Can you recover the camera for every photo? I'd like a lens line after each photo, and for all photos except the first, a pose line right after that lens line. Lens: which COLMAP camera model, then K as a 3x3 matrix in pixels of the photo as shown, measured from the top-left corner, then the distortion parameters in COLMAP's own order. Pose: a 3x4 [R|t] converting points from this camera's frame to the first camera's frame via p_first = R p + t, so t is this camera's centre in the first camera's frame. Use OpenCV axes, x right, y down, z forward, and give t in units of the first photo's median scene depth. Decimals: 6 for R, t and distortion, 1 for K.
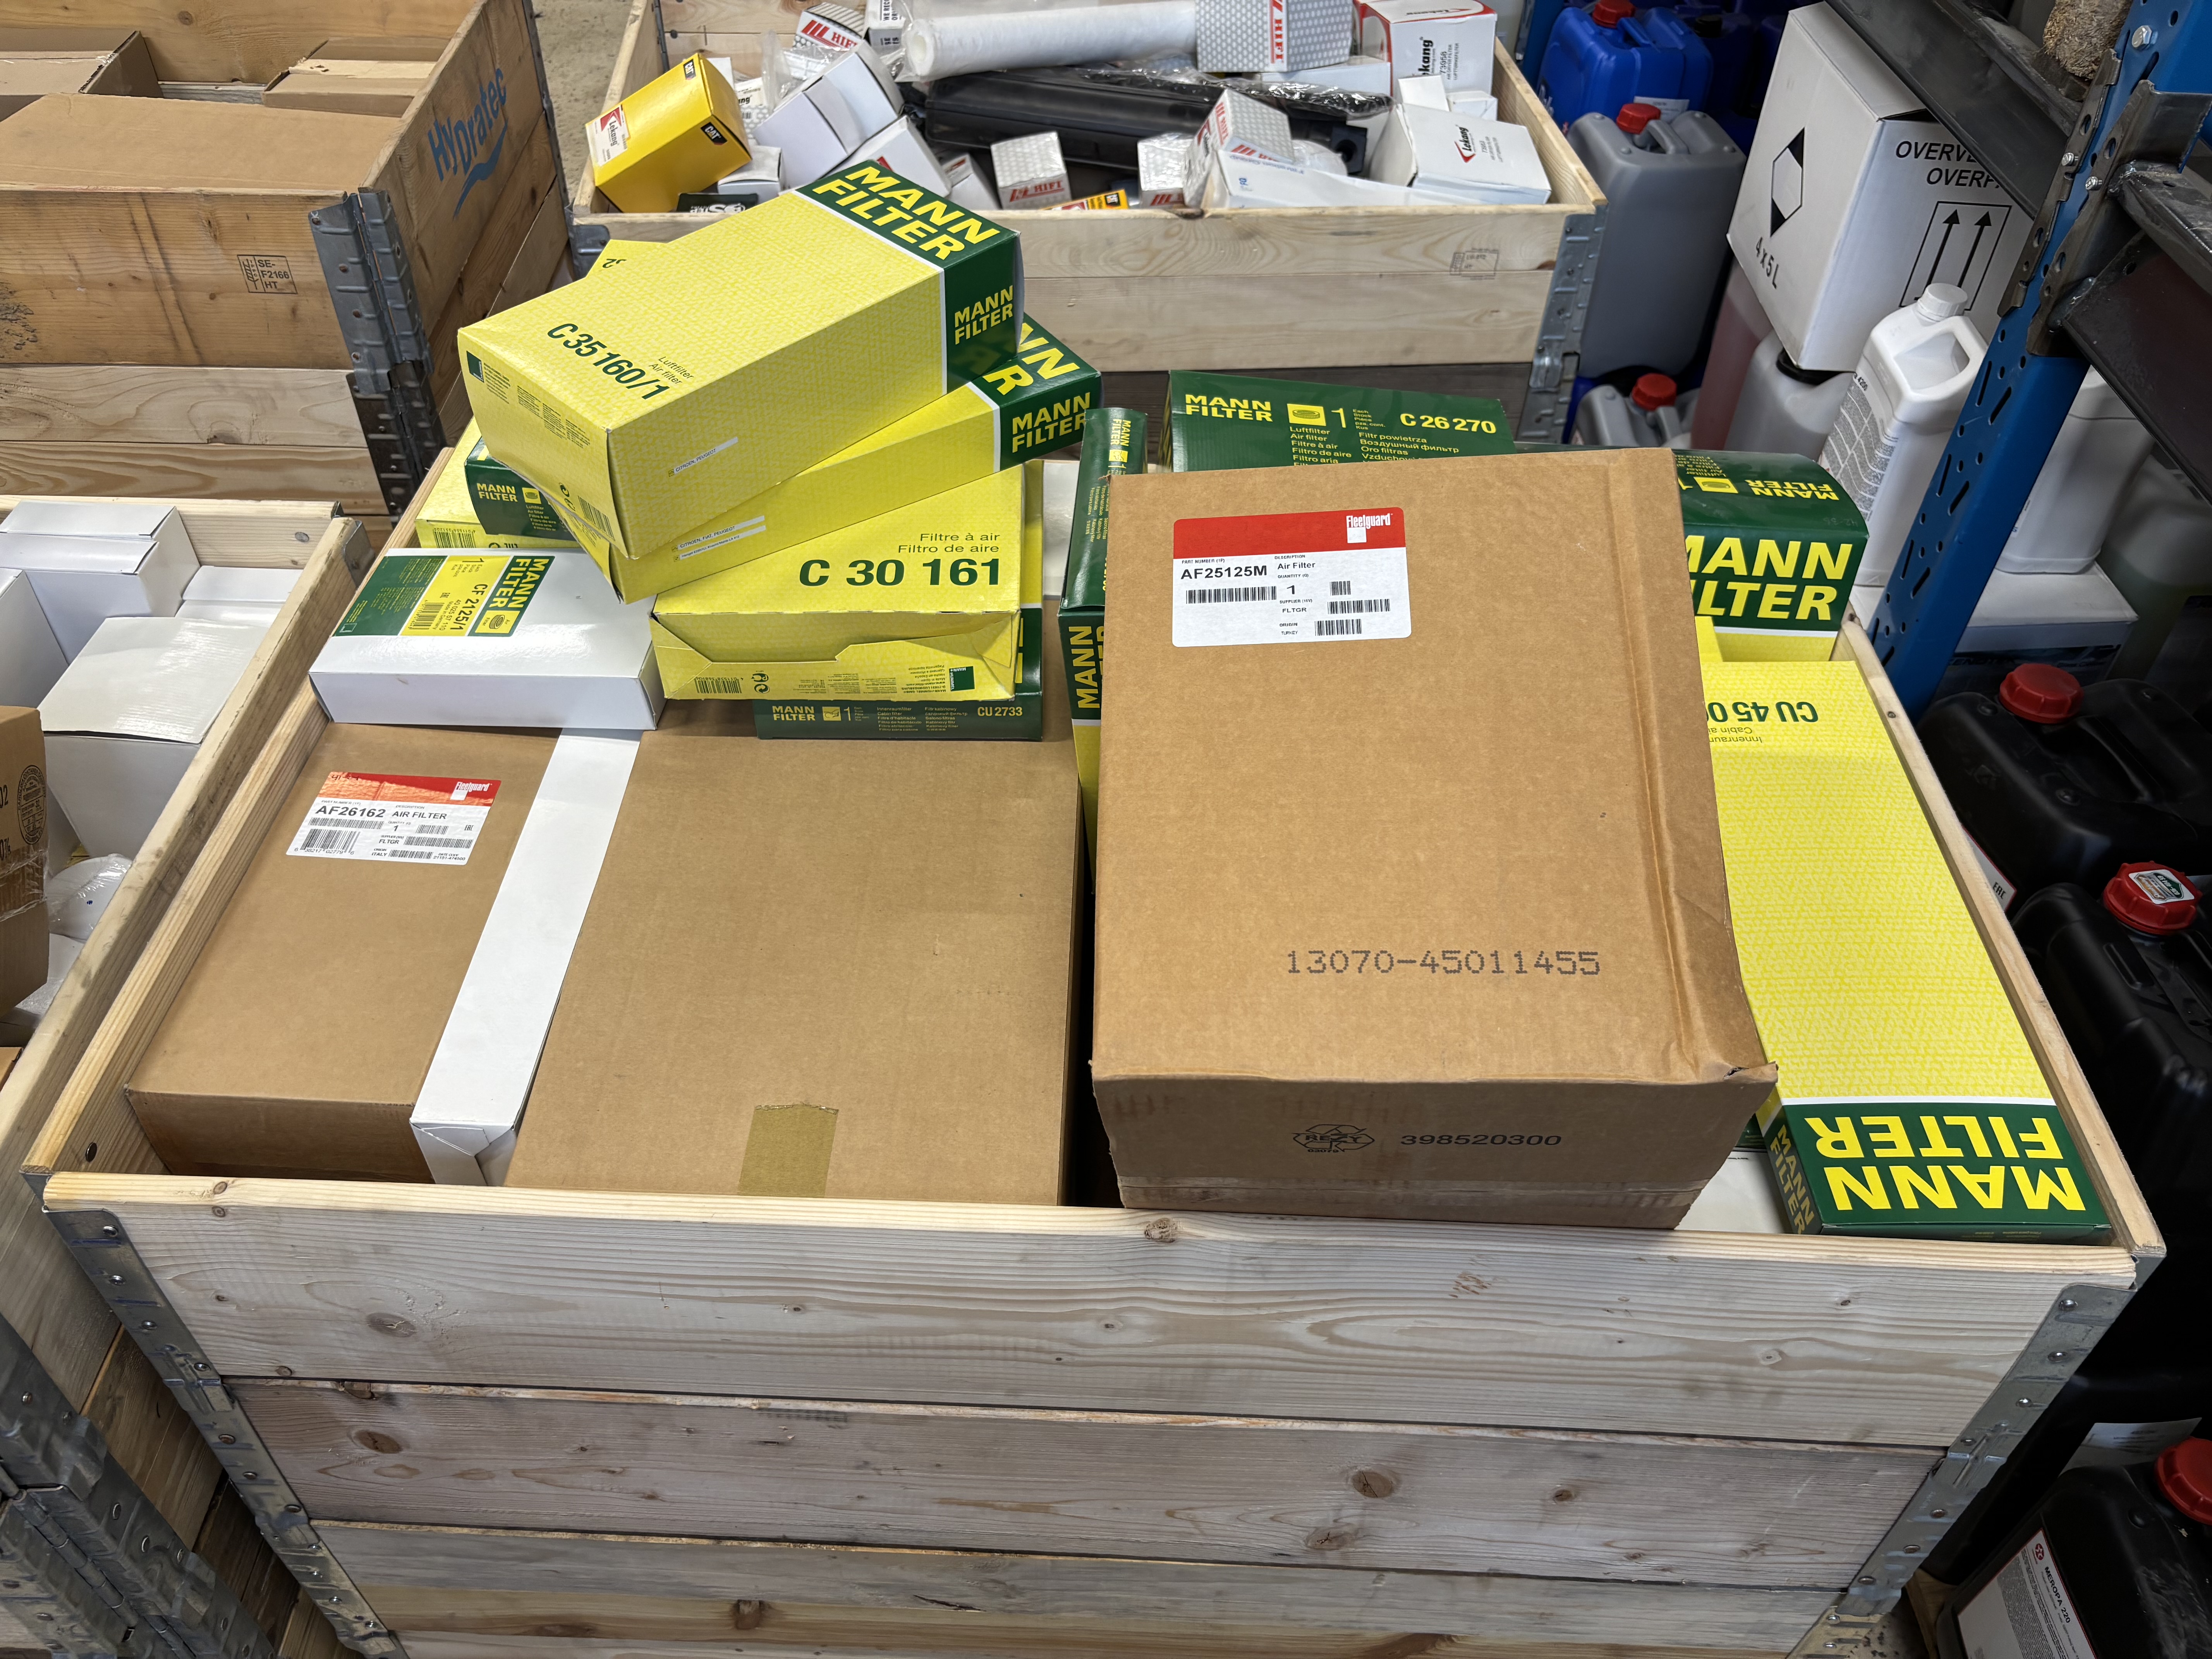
lens RADIAL K [[1667.7, 0, 1106.0], [0, 1667.7, 829.5], [0, 0, 1]] dist [-0.015491, -0.011150]
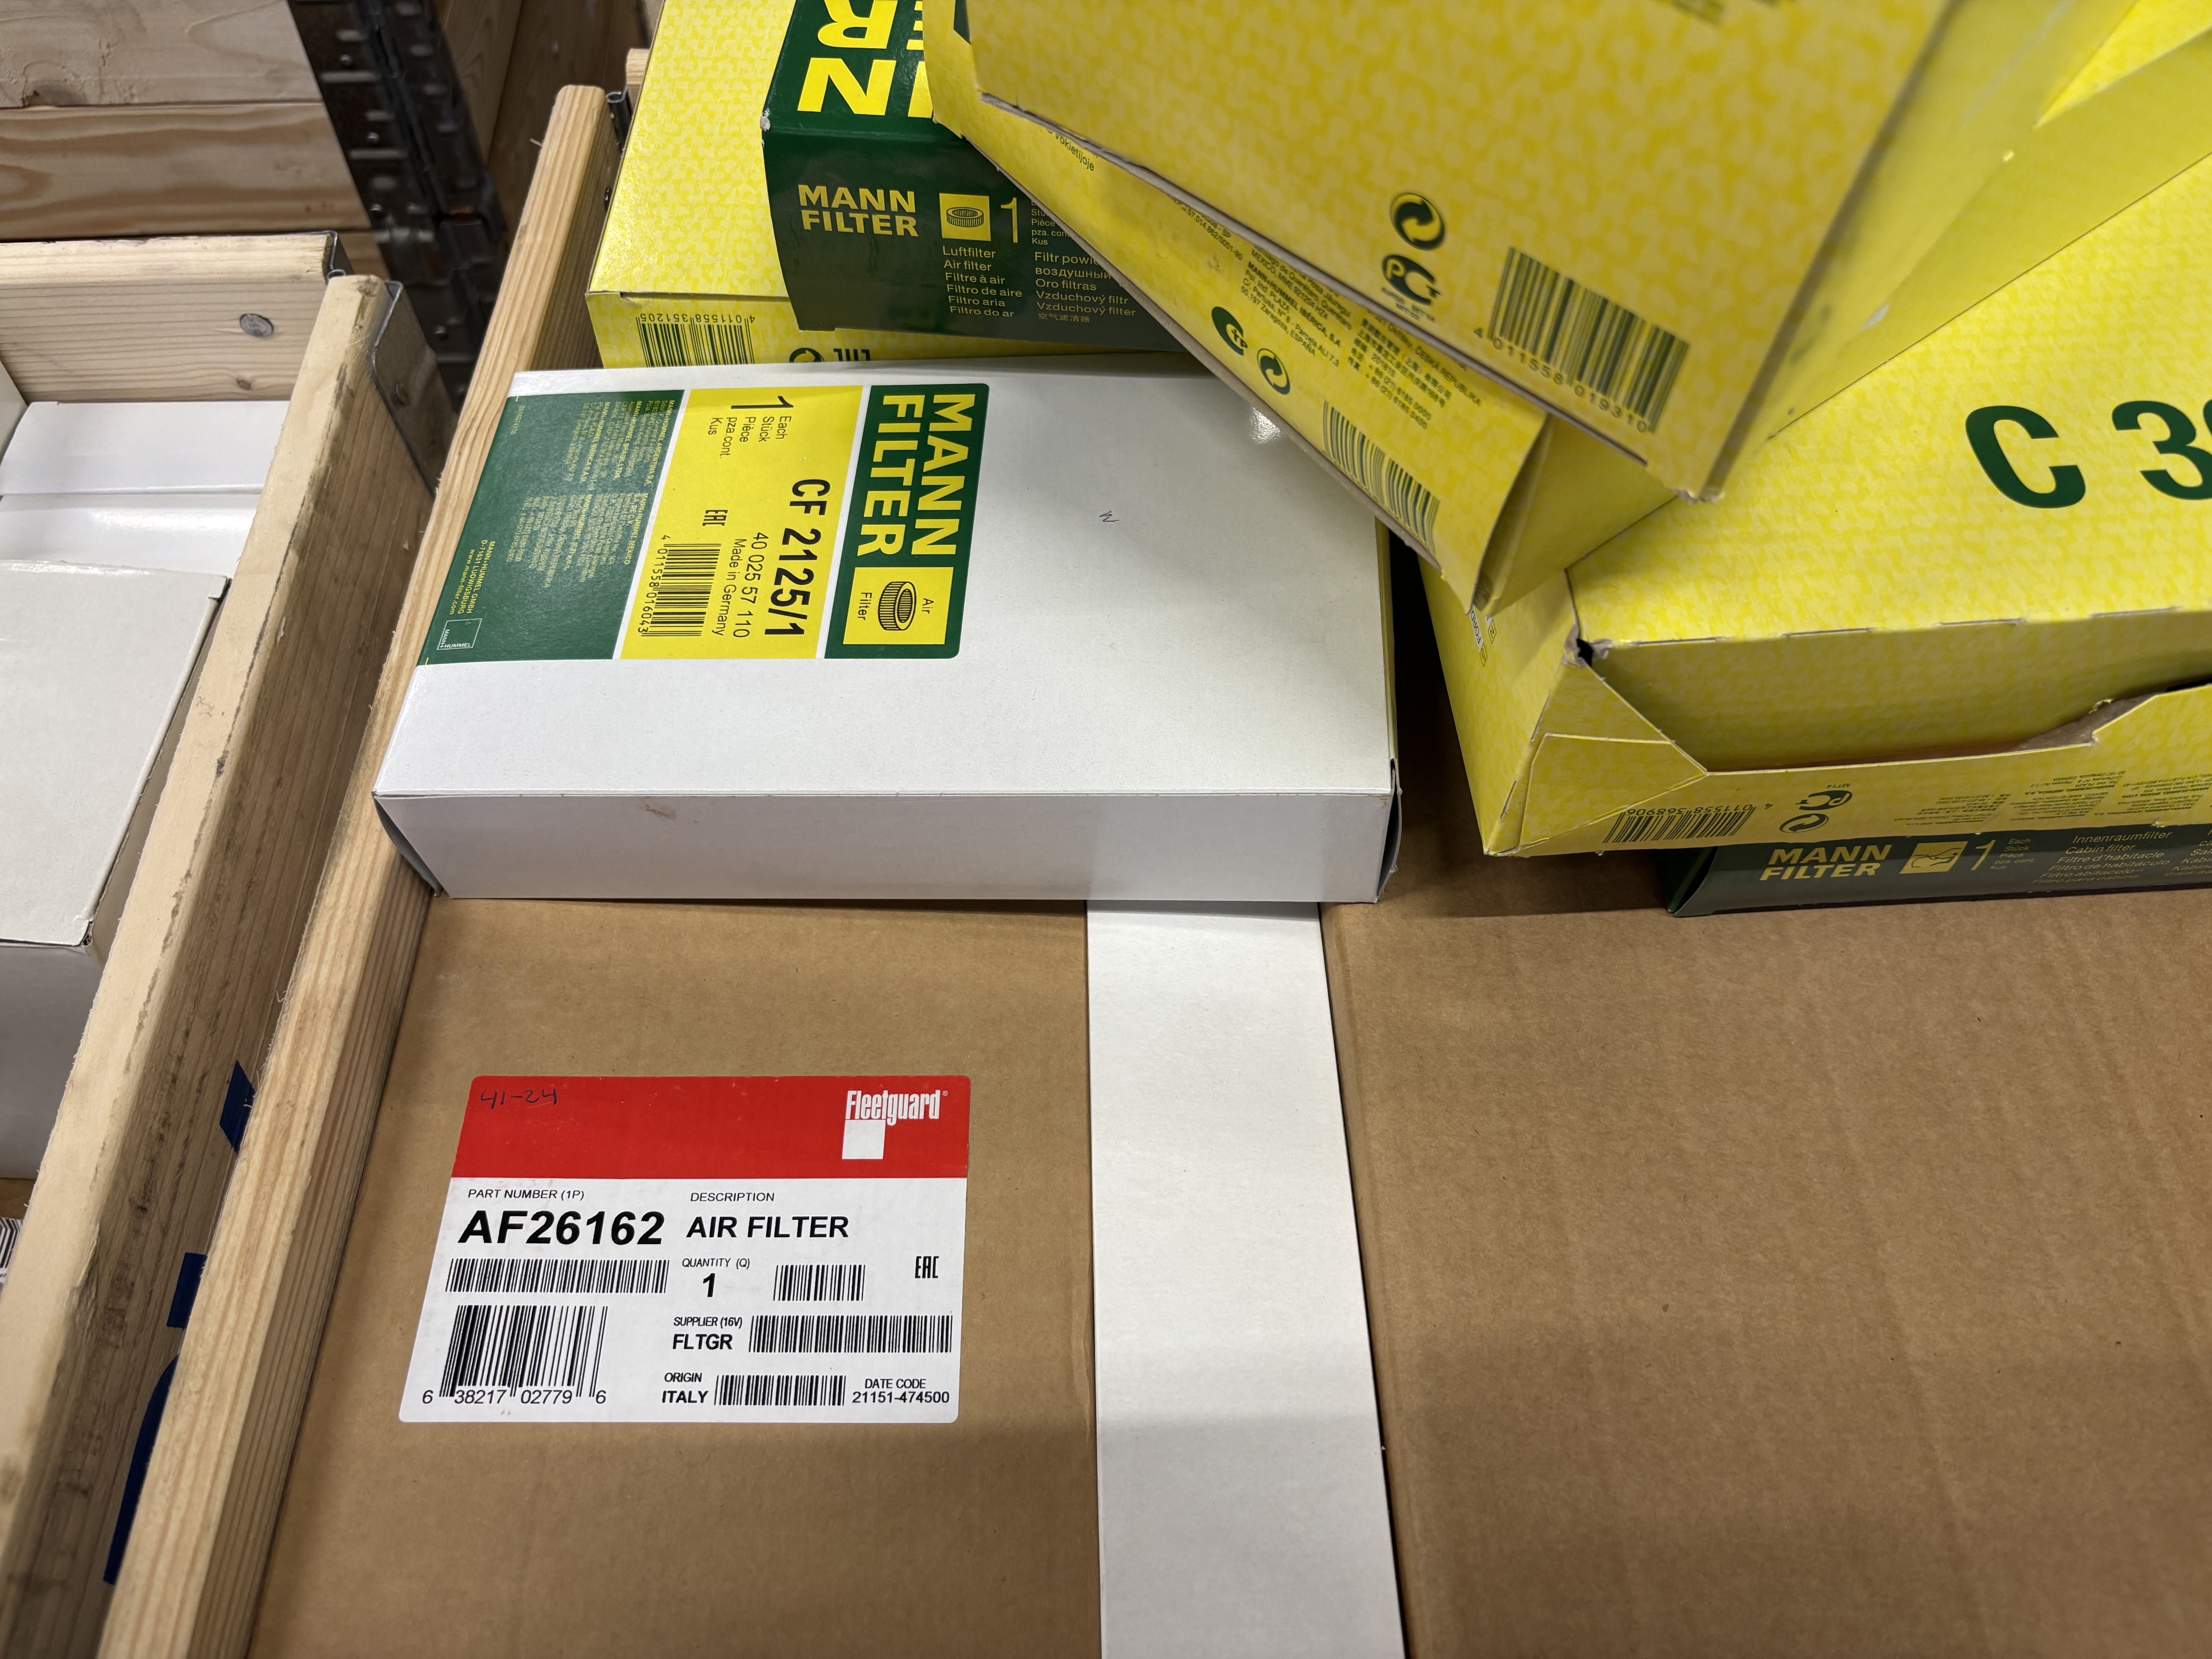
lens RADIAL K [[1752.0, 0, 1106.0], [0, 1752.0, 829.5], [0, 0, 1]] dist [-0.009787, -0.013713]
pose [[0.999010, -0.042820, 0.012098, -0.232124], [0.039932, 0.982713, 0.180776, -0.100993], [-0.019630, -0.180114, 0.983450, 0.446057]]
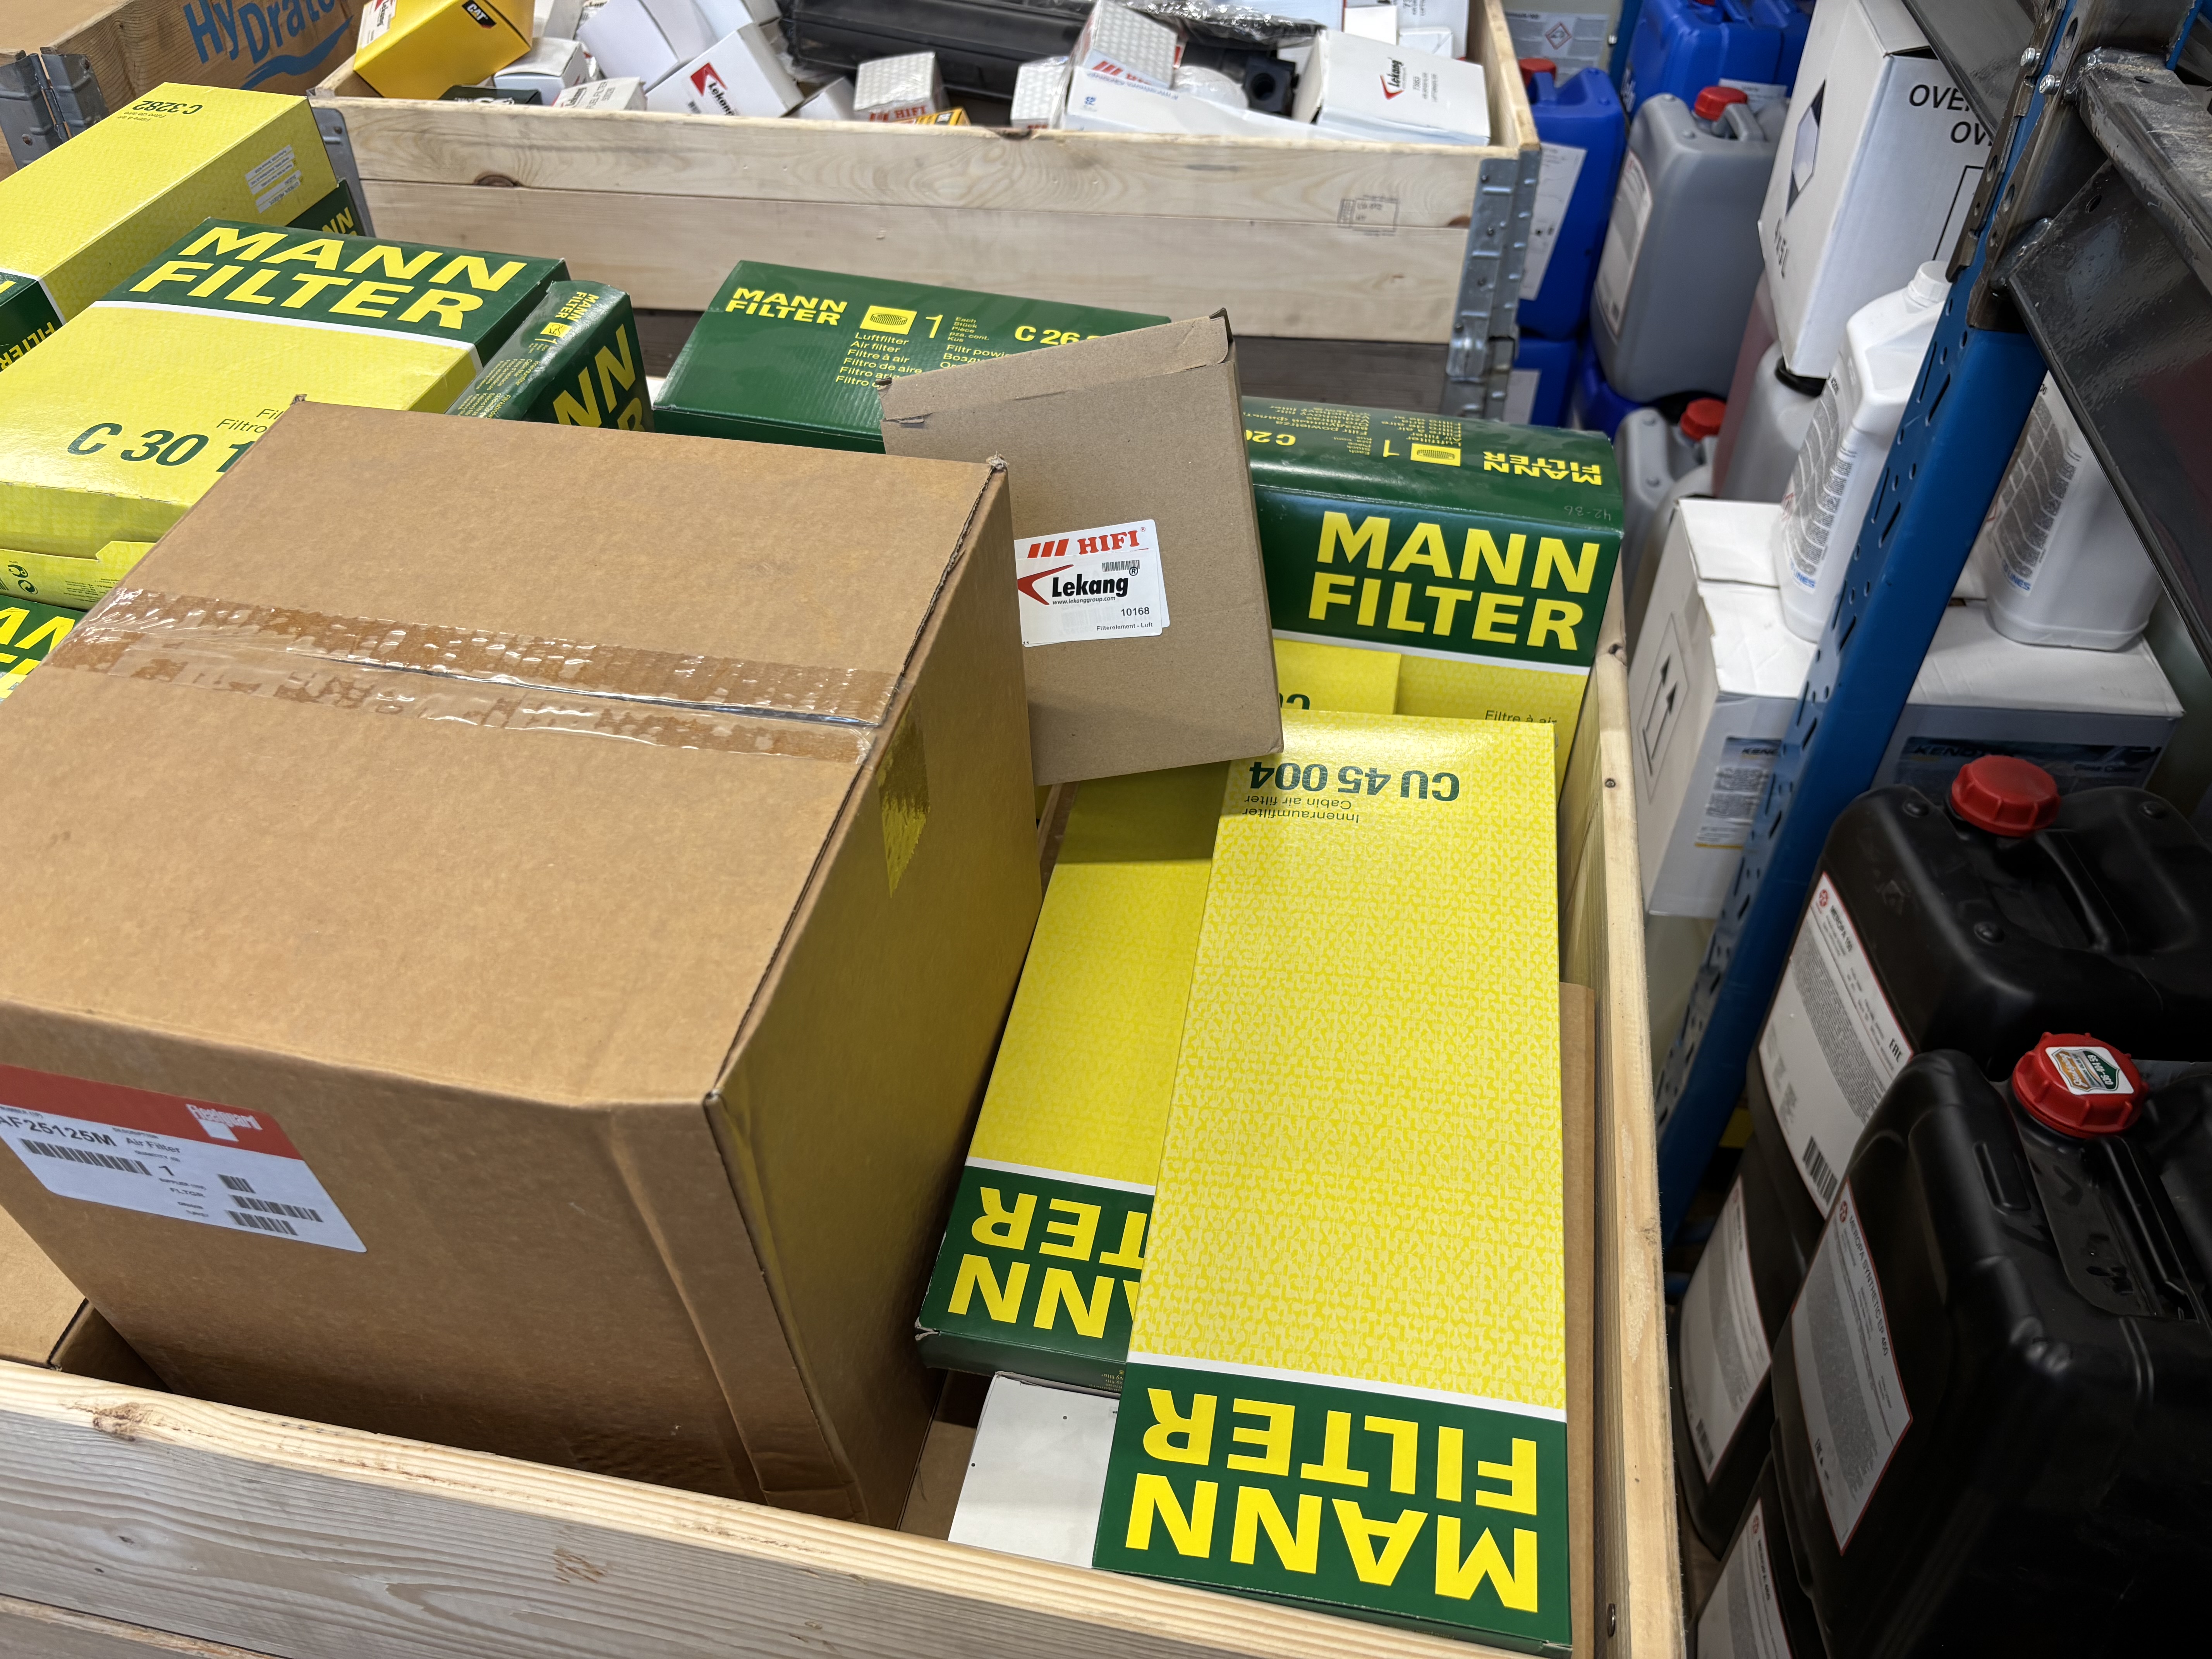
lens RADIAL K [[1678.9, 0, 1106.0], [0, 1678.9, 829.5], [0, 0, 1]] dist [-0.010233, -0.016595]
pose [[0.988096, 0.096621, -0.119715, 0.251158], [-0.099529, 0.994862, -0.018542, -0.011744], [0.117308, 0.030237, 0.992635, 0.196618]]
